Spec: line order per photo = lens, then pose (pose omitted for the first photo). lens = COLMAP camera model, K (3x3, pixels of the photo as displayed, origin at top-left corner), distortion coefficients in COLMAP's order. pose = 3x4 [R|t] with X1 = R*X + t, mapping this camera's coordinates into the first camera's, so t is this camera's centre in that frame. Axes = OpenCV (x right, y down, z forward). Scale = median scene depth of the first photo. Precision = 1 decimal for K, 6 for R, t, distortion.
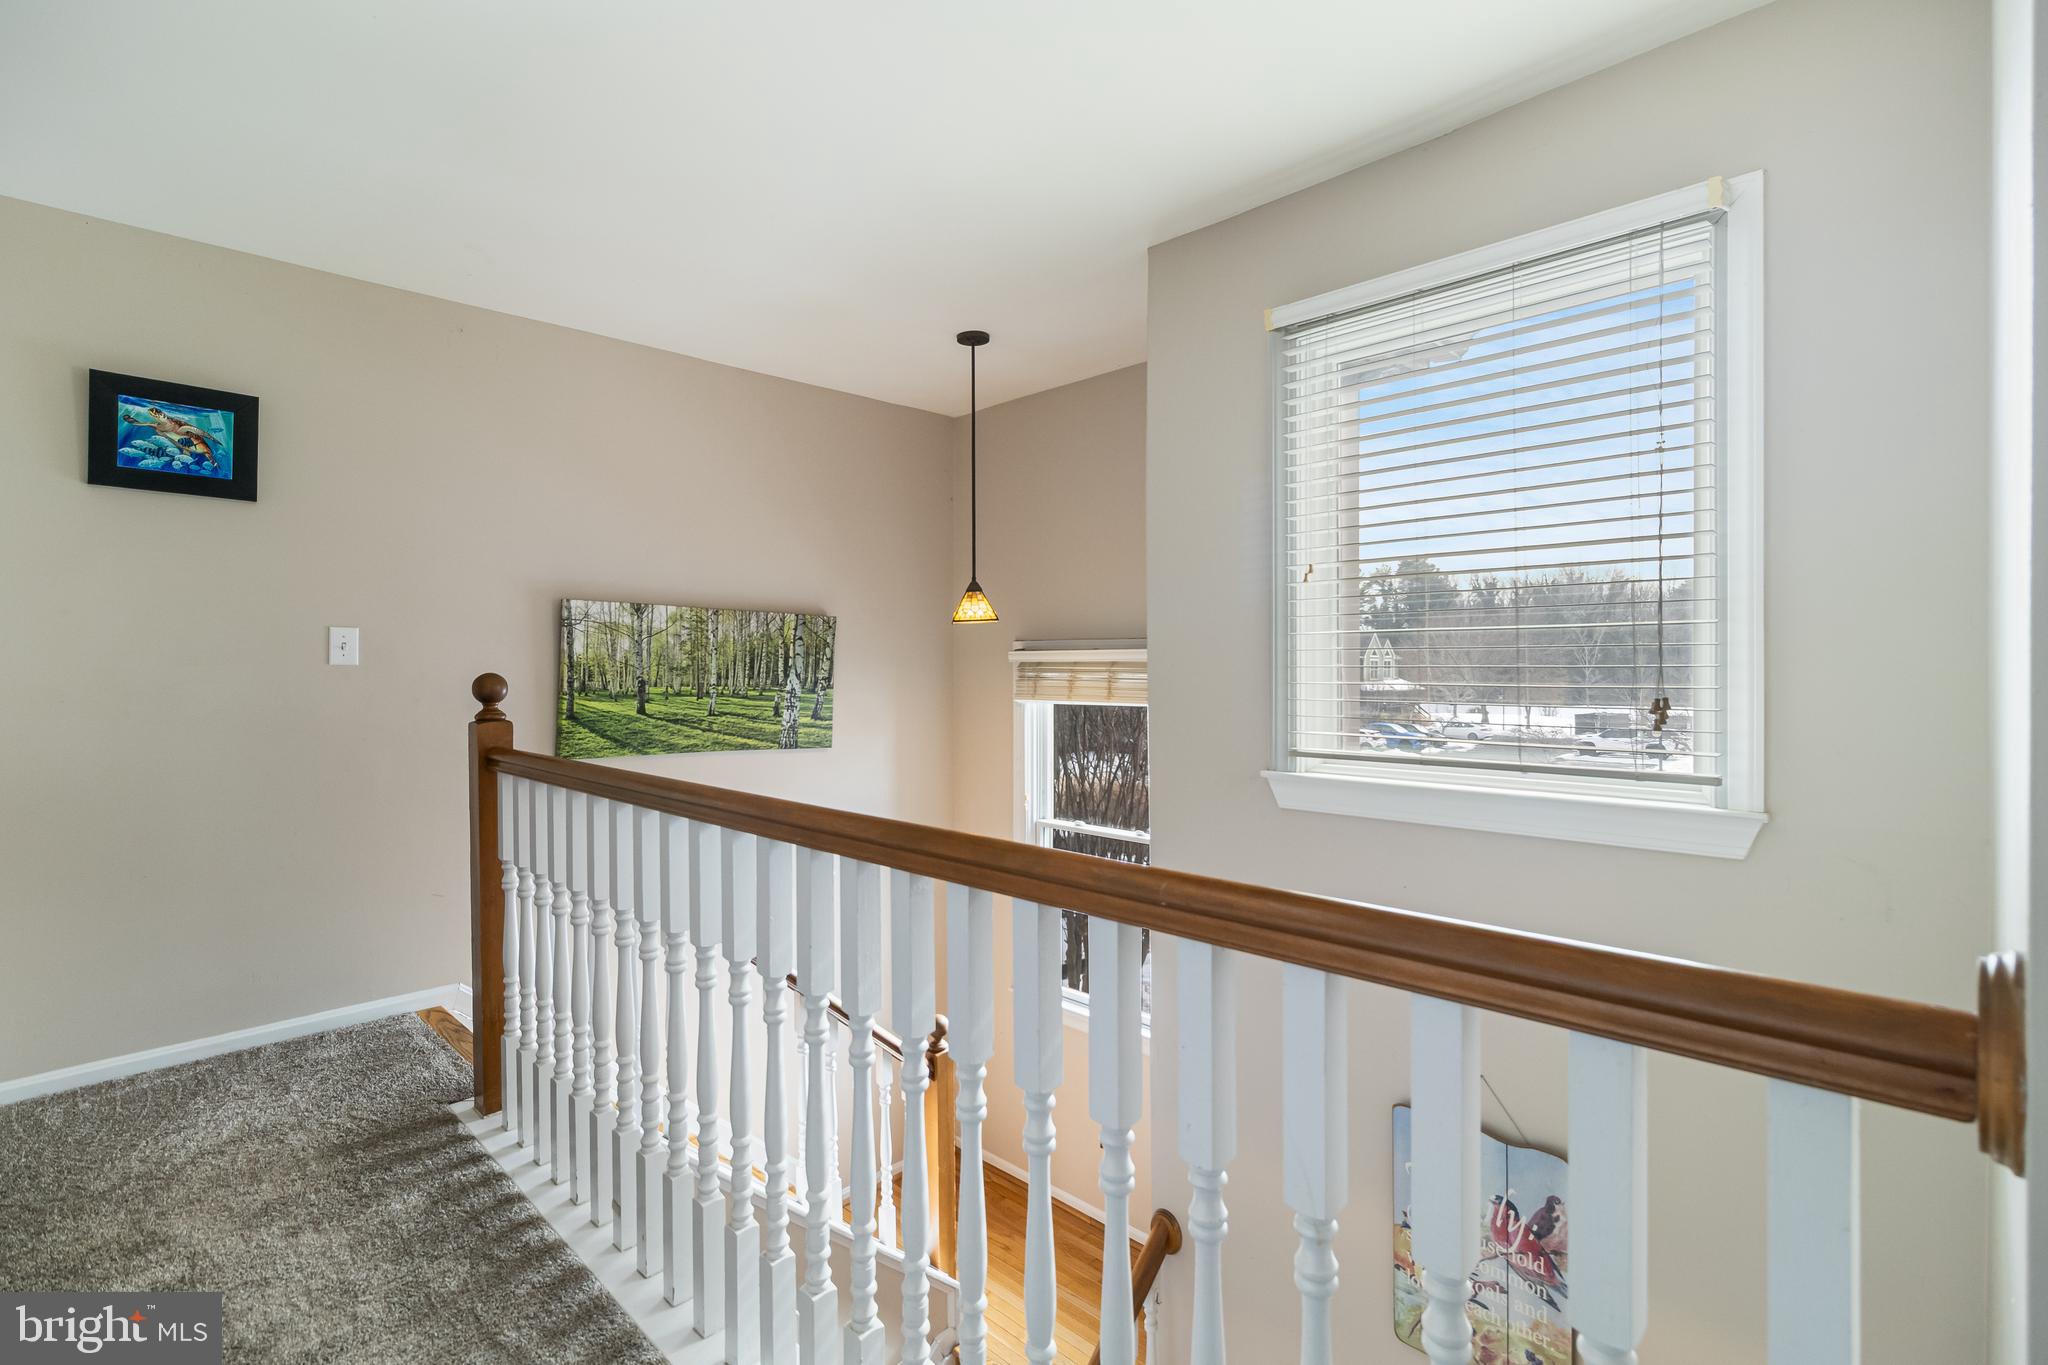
lens RADIAL K [[948.0, 0, 1025.7], [0, 948.0, 672.1], [0, 0, 1]] dist [-0.000732, 0.000979]
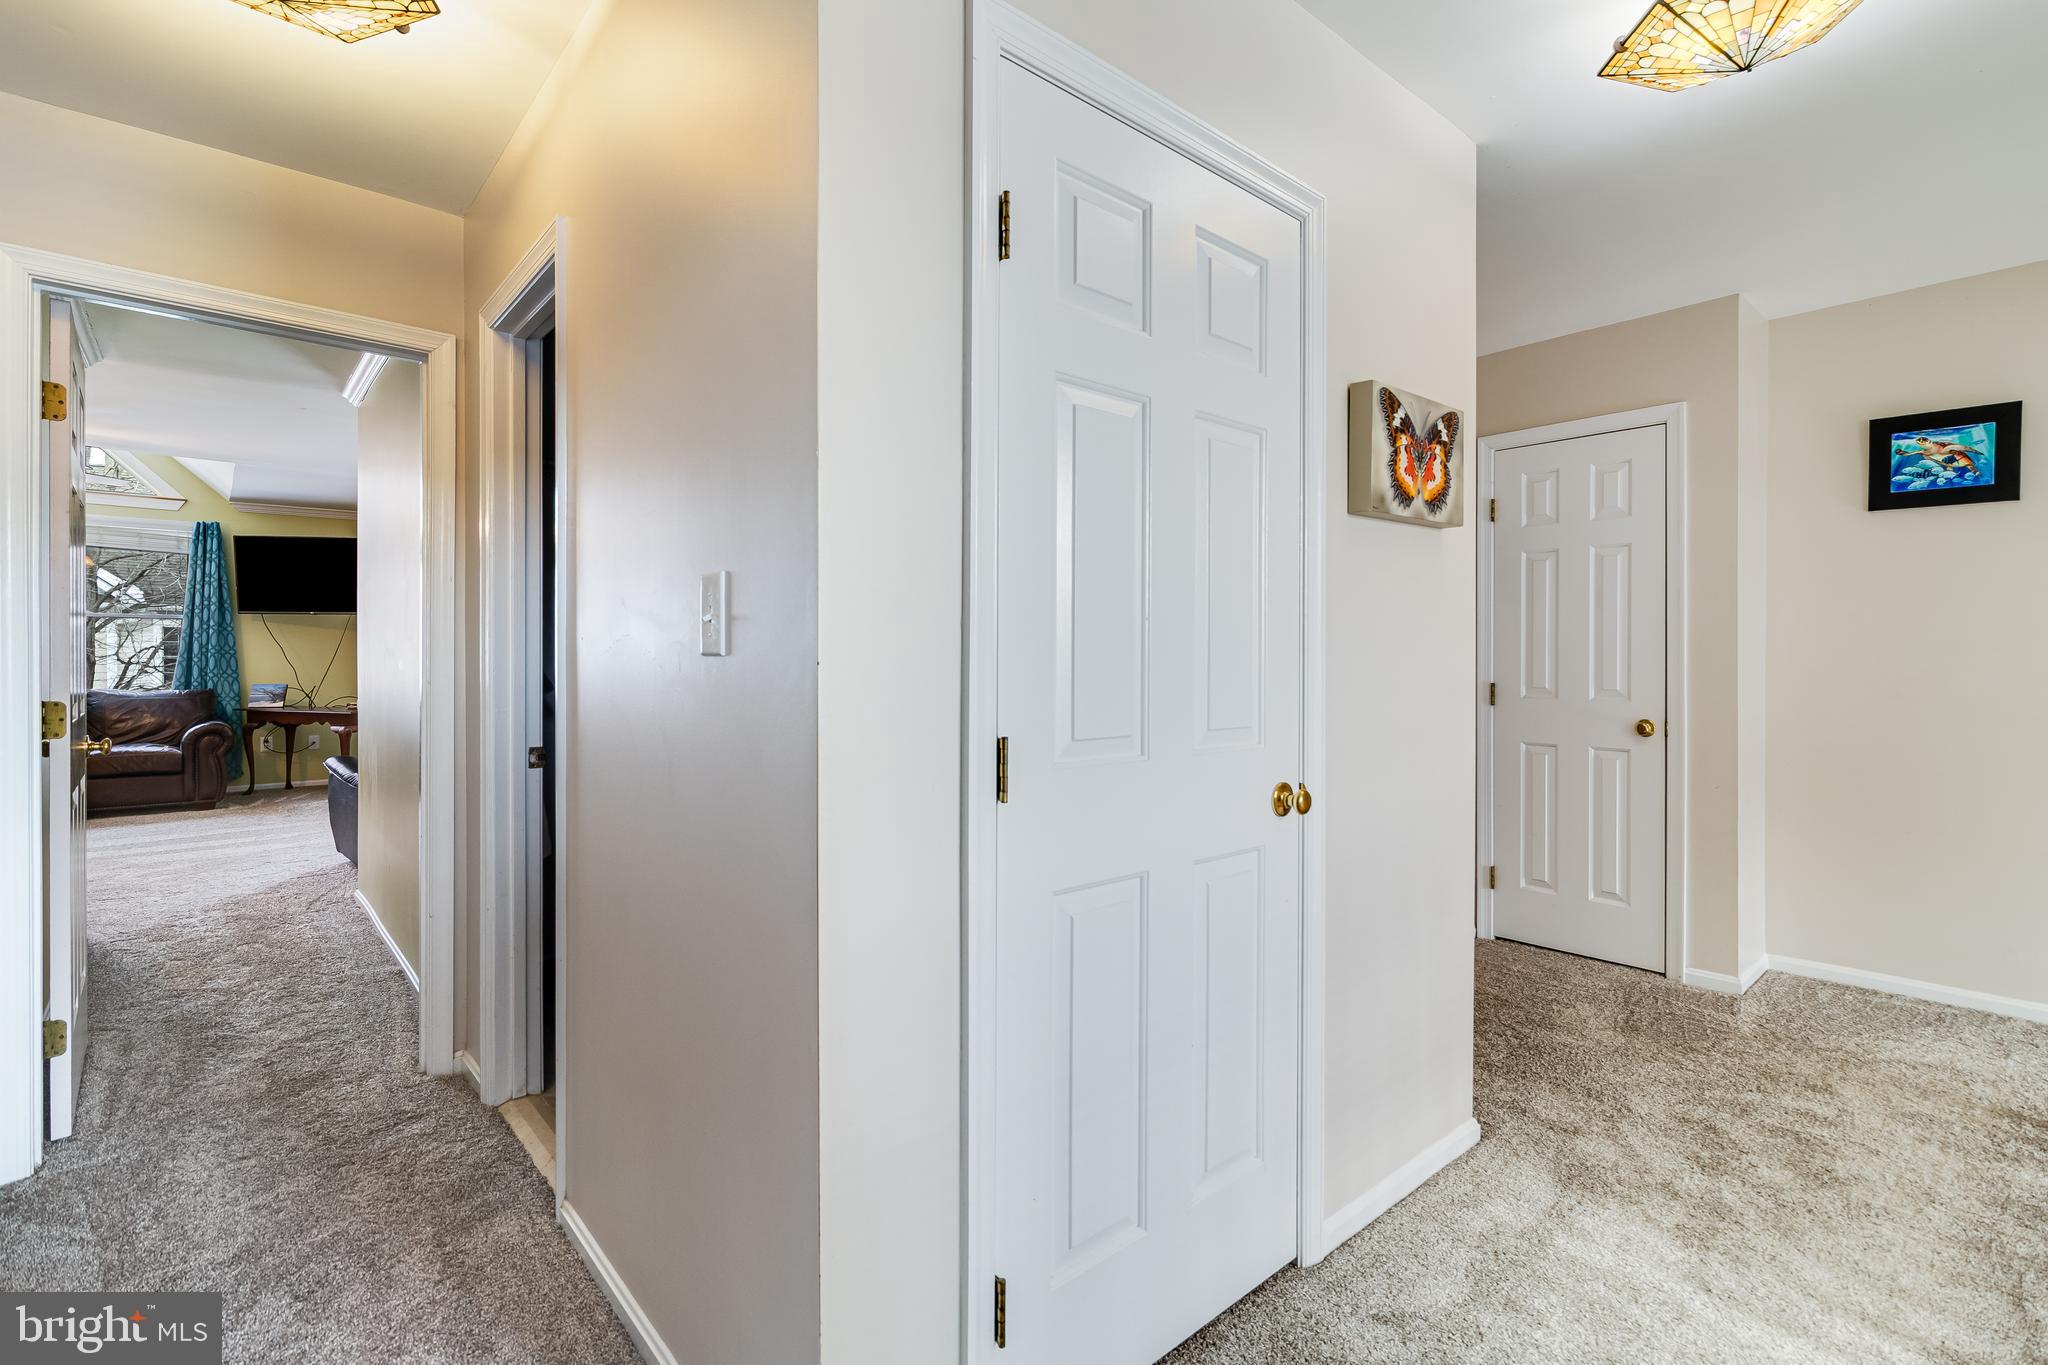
lens RADIAL K [[948.0, 0, 1012.6], [0, 948.0, 669.0], [0, 0, 1]] dist [-0.000732, 0.000979]
pose [[-0.096905, 0.016966, -0.995149, 0.371860], [-0.004904, 0.999834, 0.017523, -0.005664], [0.995282, 0.006578, -0.096805, -0.009001]]
